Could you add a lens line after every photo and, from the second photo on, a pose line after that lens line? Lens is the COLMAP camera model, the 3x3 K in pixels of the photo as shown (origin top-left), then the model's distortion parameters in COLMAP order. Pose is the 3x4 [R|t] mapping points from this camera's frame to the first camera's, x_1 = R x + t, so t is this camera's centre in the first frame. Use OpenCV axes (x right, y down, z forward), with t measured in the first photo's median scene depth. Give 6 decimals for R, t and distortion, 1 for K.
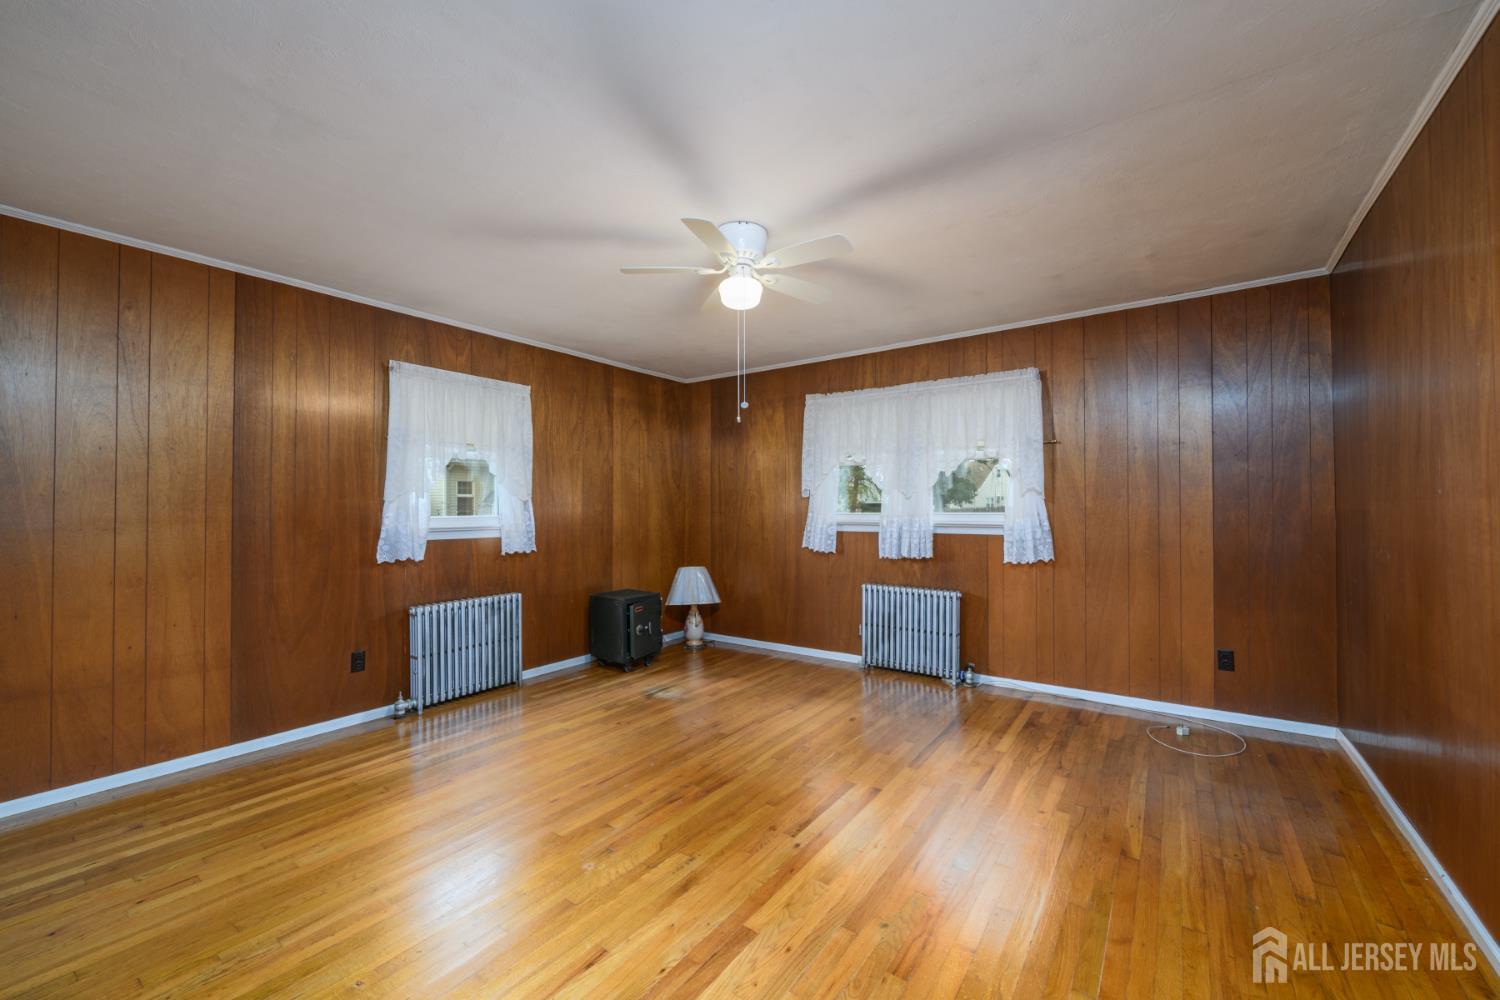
lens RADIAL K [[588.4, 0, 750.0], [0, 588.4, 500.0], [0, 0, 1]] dist [-0.003251, -0.000185]
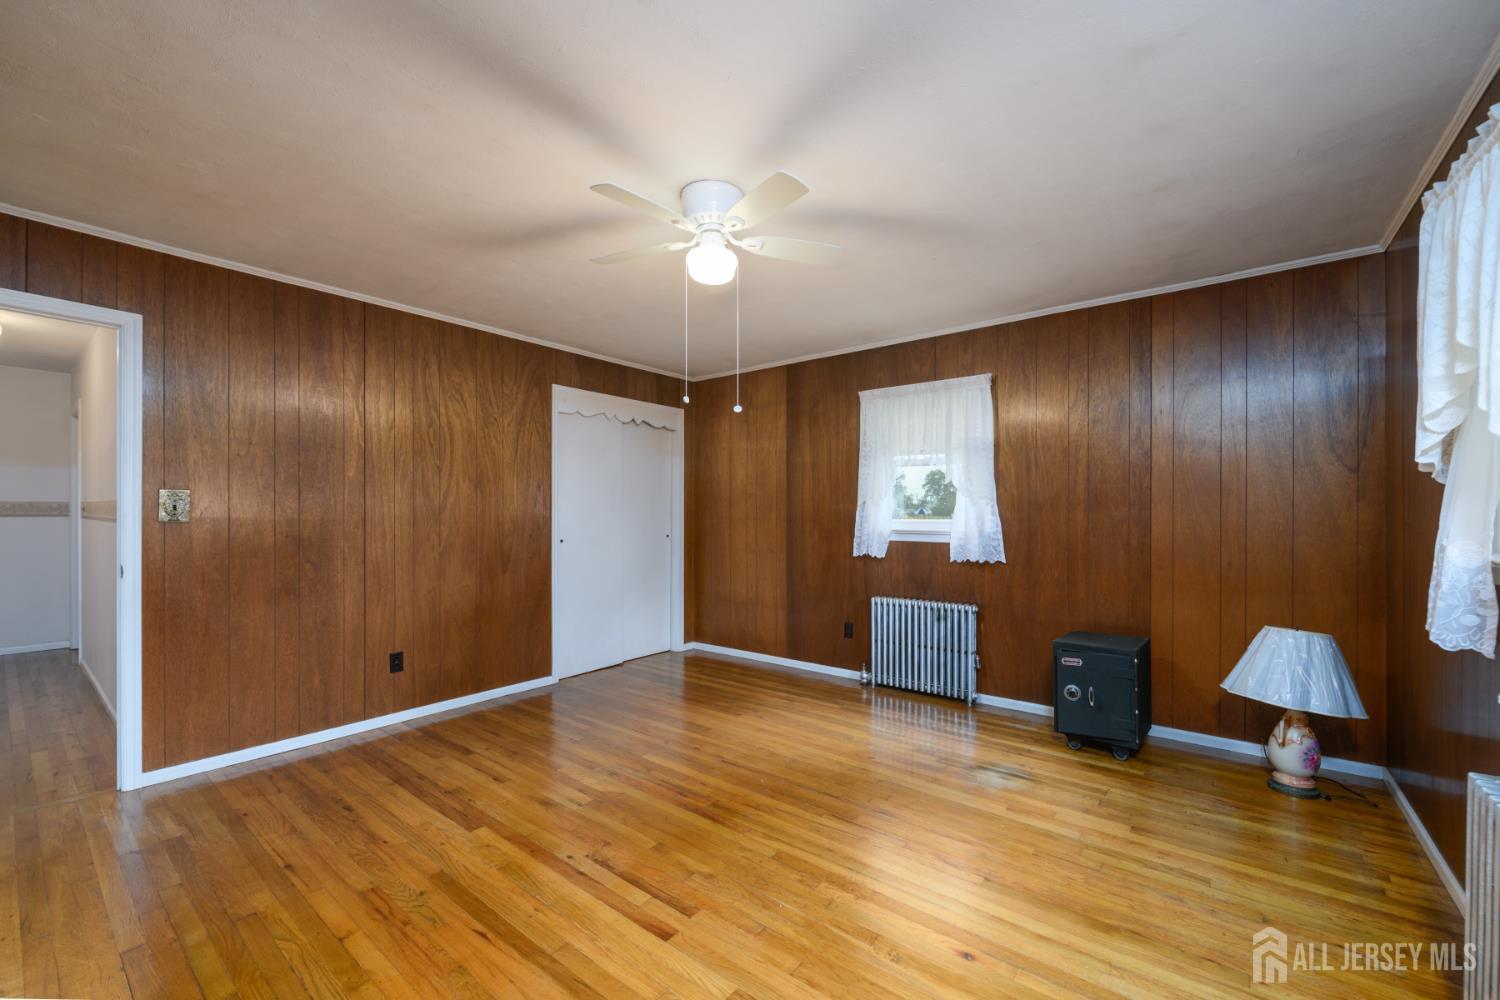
lens RADIAL K [[601.3, 0, 750.3], [0, 601.3, 510.1], [0, 0, 1]] dist [-0.001026, 0.000034]
pose [[-0.040951, 0.001468, -0.999160, 0.601755], [0.010589, 0.999943, 0.001035, 0.005730], [0.999105, -0.010538, -0.040964, 0.758714]]
